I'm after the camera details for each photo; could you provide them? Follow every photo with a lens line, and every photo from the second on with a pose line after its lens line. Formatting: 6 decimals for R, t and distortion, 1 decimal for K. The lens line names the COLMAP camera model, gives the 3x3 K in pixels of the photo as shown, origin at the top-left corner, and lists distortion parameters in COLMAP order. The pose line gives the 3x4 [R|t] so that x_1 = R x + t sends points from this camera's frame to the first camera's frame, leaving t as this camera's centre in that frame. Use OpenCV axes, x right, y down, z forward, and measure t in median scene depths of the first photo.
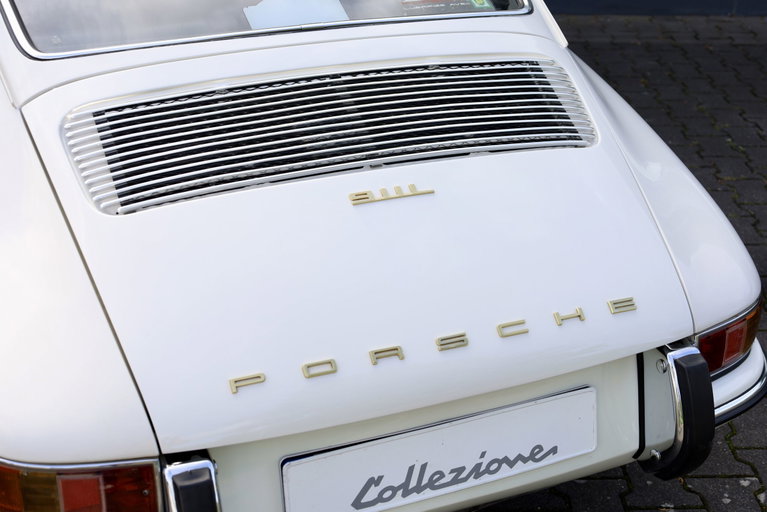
lens RADIAL K [[1152.8, 0, 383.5], [0, 1152.8, 256.0], [0, 0, 1]] dist [0.001509, -0.022746]
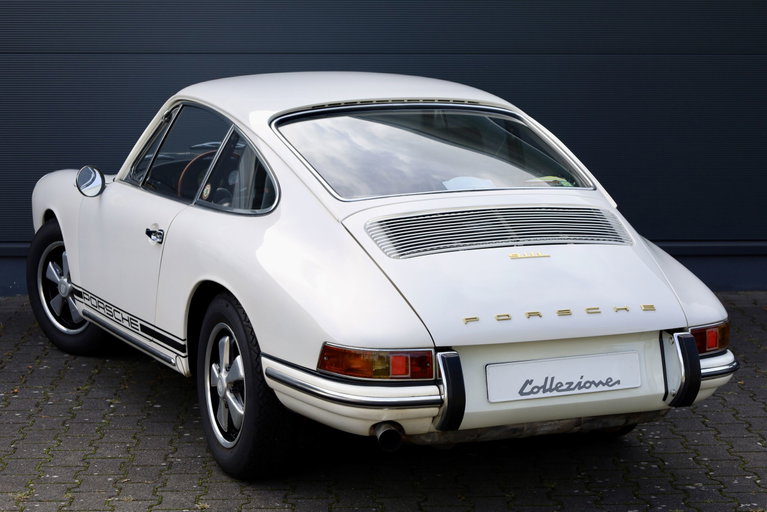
lens RADIAL K [[1795.6, 0, 383.5], [0, 1795.6, 256.0], [0, 0, 1]] dist [-0.027071, 0.192525]
pose [[0.999774, -0.021266, -0.000326, -0.248082], [0.020081, 0.948885, -0.314984, 0.936949], [0.007008, 0.314906, 0.949097, -1.987292]]
